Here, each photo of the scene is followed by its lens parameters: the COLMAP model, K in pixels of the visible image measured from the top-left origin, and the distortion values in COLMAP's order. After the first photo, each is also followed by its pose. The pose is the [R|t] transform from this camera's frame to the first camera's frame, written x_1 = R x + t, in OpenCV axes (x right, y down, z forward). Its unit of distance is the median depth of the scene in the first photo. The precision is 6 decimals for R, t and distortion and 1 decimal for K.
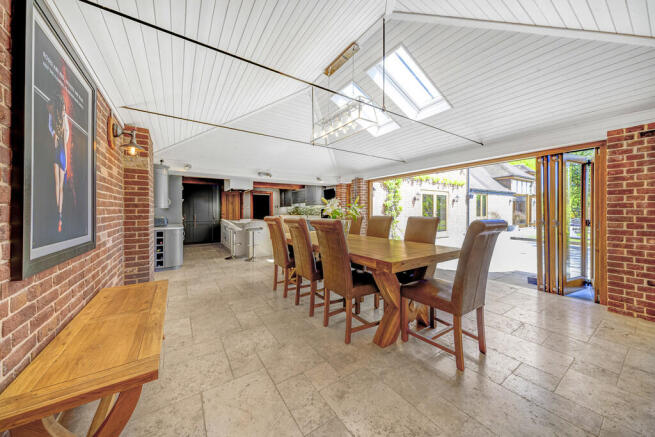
lens RADIAL K [[226.7, 0, 329.8], [0, 226.7, 213.5], [0, 0, 1]] dist [-0.004976, -0.000258]
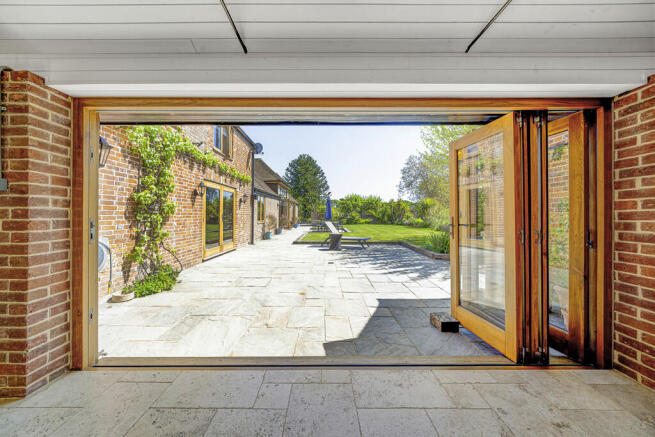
lens RADIAL K [[226.7, 0, 324.5], [0, 226.7, 214.3], [0, 0, 1]] dist [-0.004976, -0.000258]
pose [[0.555165, 0.002531, 0.831737, 0.083761], [0.005260, 0.999965, -0.006554, -0.004643], [-0.831724, 0.008013, 0.555132, 0.451372]]
